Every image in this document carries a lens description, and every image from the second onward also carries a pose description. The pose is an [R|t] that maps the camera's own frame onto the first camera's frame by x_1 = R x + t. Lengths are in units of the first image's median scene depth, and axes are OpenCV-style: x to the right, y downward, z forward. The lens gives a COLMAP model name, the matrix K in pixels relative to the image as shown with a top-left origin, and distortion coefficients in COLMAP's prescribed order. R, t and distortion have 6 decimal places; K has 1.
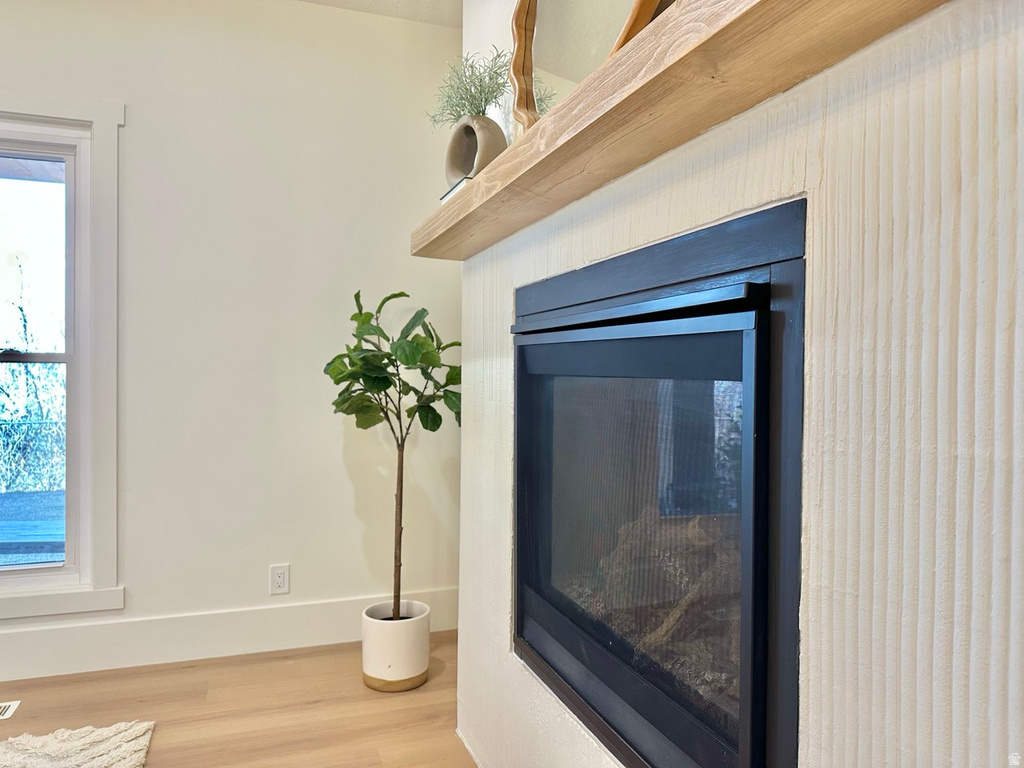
lens RADIAL K [[718.2, 0, 511.2], [0, 718.2, 387.8], [0, 0, 1]] dist [0.016600, -0.008948]
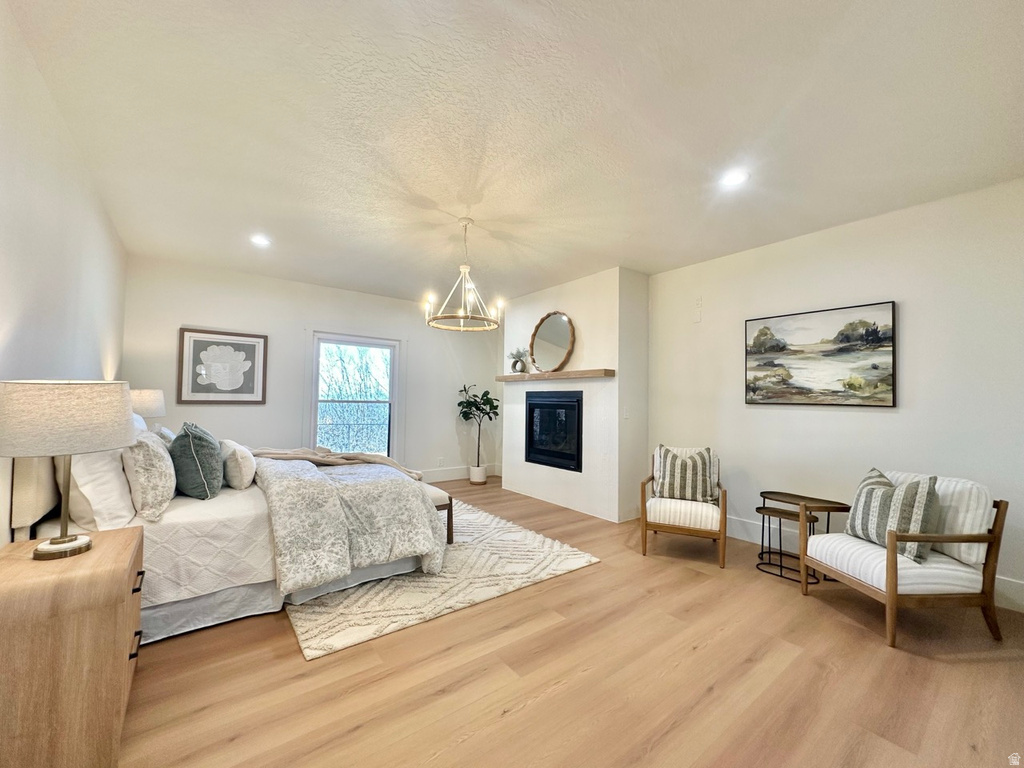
lens RADIAL K [[407.9, 0, 513.3], [0, 407.9, 394.5], [0, 0, 1]] dist [-0.003532, -0.000019]
pose [[0.953238, 0.012785, 0.301950, -0.681514], [-0.003348, 0.999490, -0.031750, -0.016143], [-0.302202, 0.029254, 0.952795, -1.253285]]
